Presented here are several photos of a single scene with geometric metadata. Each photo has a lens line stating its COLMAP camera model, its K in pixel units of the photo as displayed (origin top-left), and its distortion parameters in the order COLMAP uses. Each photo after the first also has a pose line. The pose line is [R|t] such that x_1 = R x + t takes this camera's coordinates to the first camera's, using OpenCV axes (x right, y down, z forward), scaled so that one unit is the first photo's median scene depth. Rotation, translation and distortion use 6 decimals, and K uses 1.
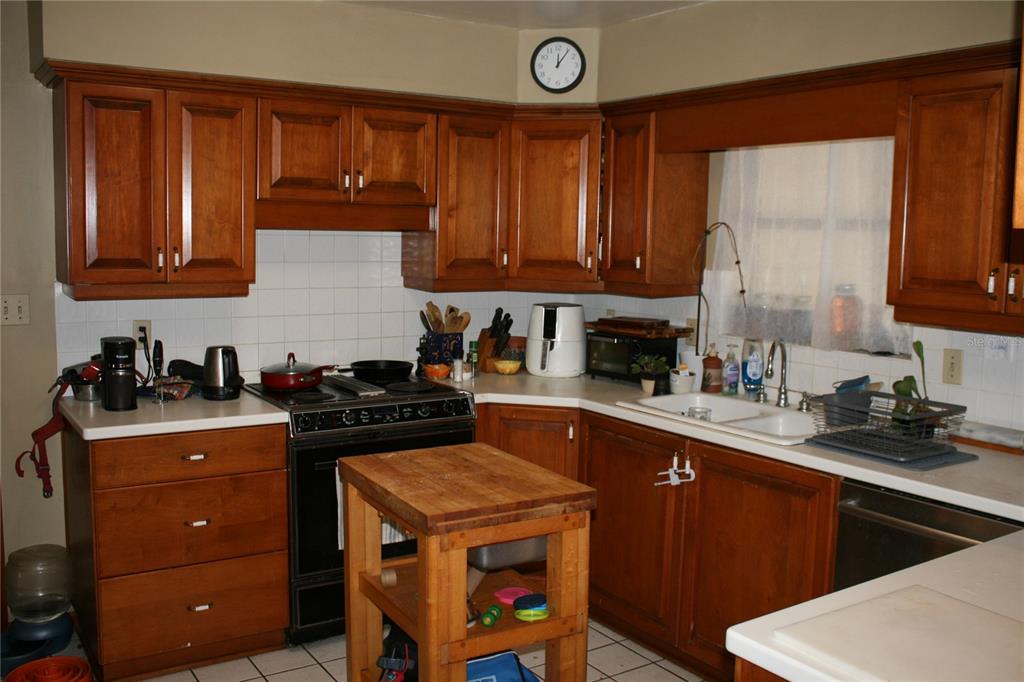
lens RADIAL K [[953.1, 0, 512.0], [0, 953.1, 341.0], [0, 0, 1]] dist [-0.156052, 0.174966]
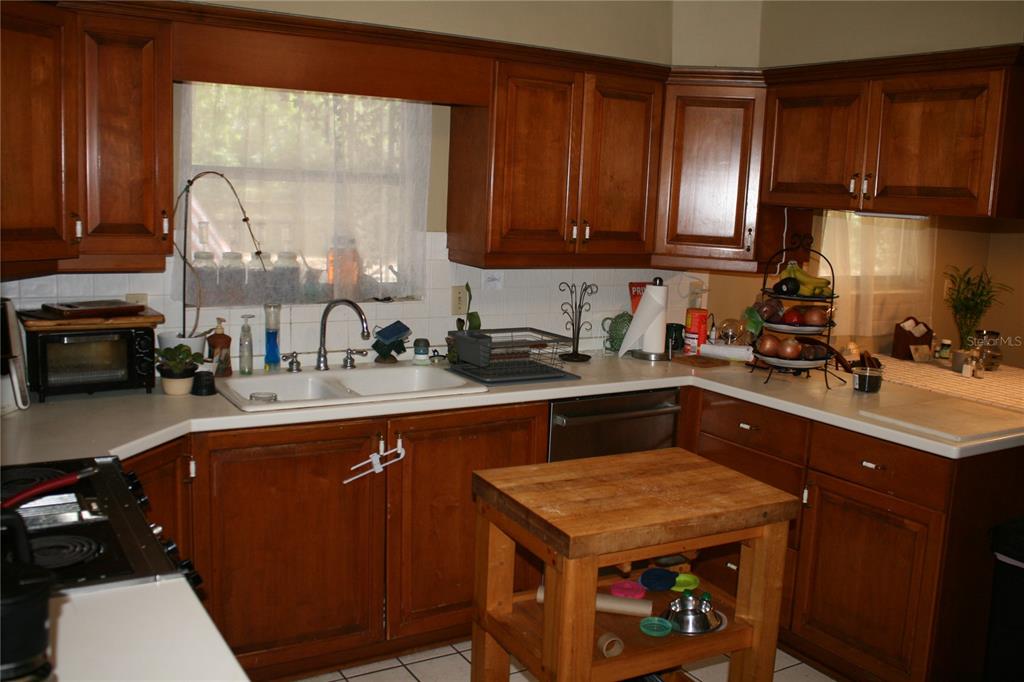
lens RADIAL K [[953.1, 0, 512.0], [0, 953.1, 341.0], [0, 0, 1]] dist [-0.156052, 0.174966]
pose [[0.038105, -0.167003, 0.985220, -0.739868], [0.074023, 0.983699, 0.163882, -0.116973], [-0.996528, 0.066685, 0.049846, 0.873051]]
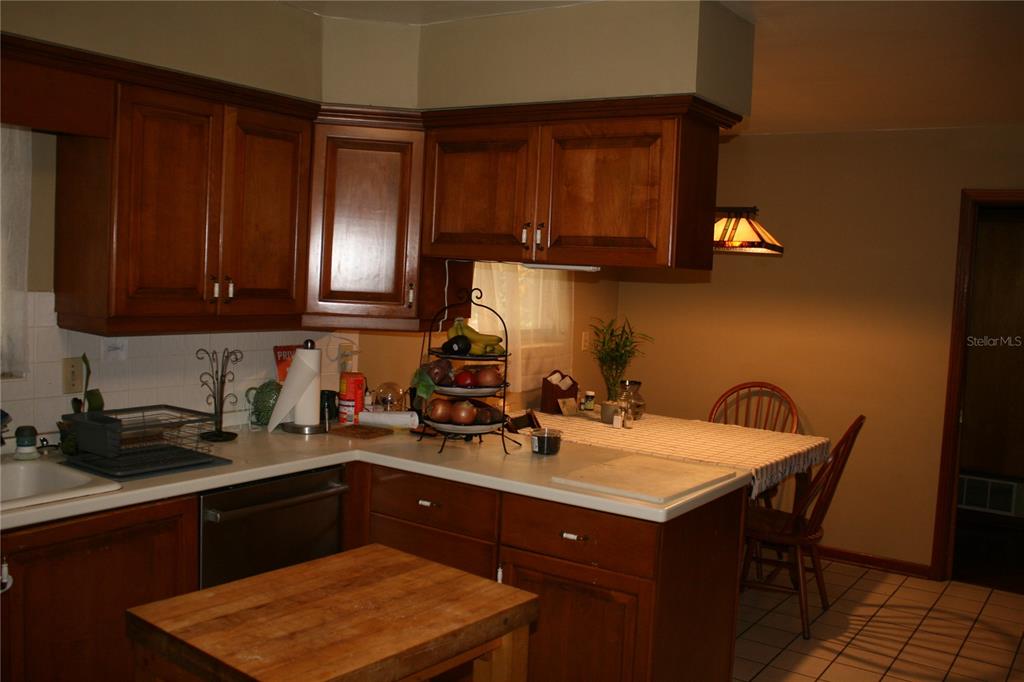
lens RADIAL K [[953.1, 0, 512.0], [0, 953.1, 341.0], [0, 0, 1]] dist [-0.156052, 0.174966]
pose [[-0.369043, -0.101551, 0.923848, -0.592045], [0.054967, 0.989888, 0.130767, -0.110241], [-0.927786, 0.099040, -0.359729, 0.917349]]
